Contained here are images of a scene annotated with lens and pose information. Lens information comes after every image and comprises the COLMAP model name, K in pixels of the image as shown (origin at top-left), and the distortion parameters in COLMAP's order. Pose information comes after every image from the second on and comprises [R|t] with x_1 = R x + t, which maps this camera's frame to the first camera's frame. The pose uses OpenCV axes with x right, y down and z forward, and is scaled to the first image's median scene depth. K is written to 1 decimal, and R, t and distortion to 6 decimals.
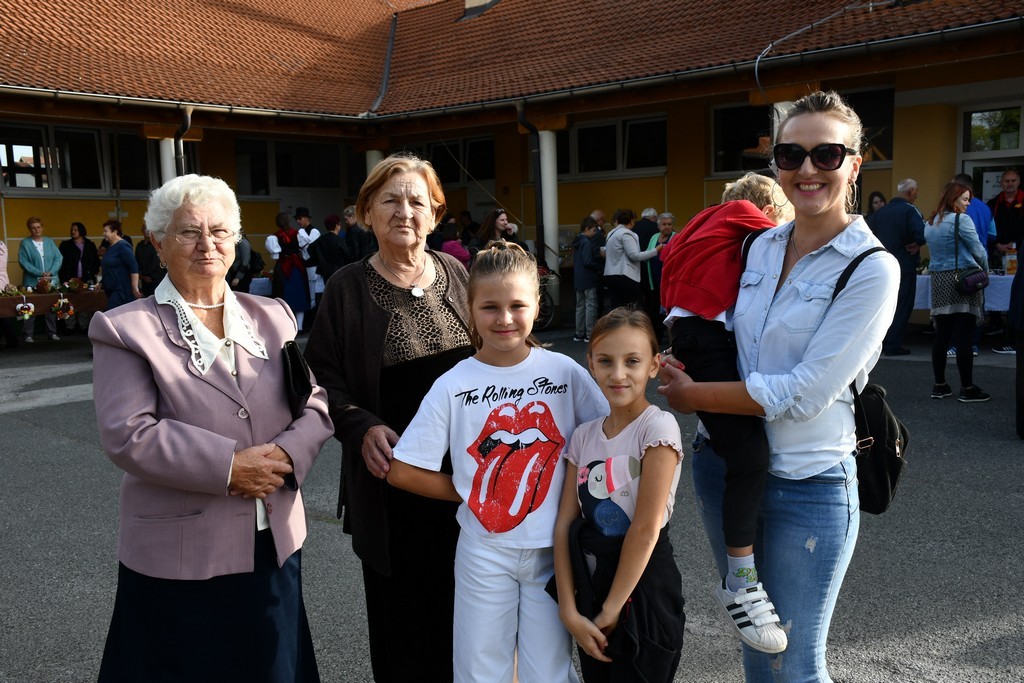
lens RADIAL K [[1015.9, 0, 512.0], [0, 1015.9, 341.5], [0, 0, 1]] dist [-0.057007, 0.243901]
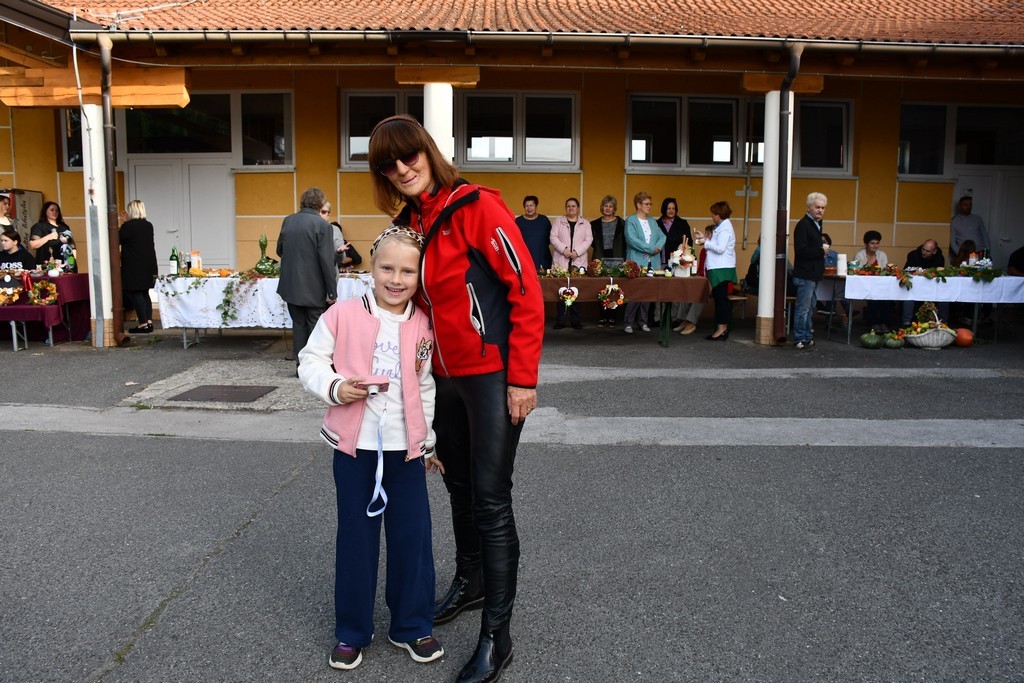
lens RADIAL K [[826.9, 0, 512.0], [0, 826.9, 341.5], [0, 0, 1]] dist [-0.132615, 0.115653]
pose [[0.693417, 0.119522, -0.710554, -0.013401], [-0.100625, 0.992546, 0.068757, -0.030337], [0.713475, 0.023822, 0.700275, 0.419383]]
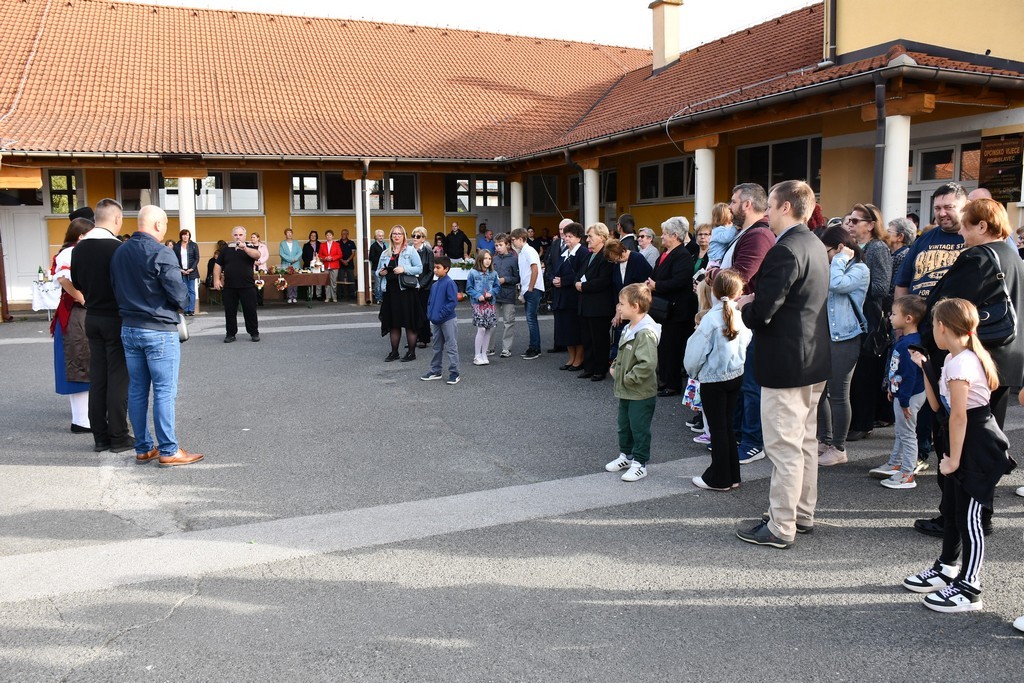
lens RADIAL K [[826.9, 0, 512.0], [0, 826.9, 341.5], [0, 0, 1]] dist [-0.132615, 0.115653]
pose [[0.904383, 0.070334, -0.420886, 0.427813], [-0.060028, 0.997484, 0.037703, -0.010037], [0.422479, -0.008833, 0.906330, -0.059640]]
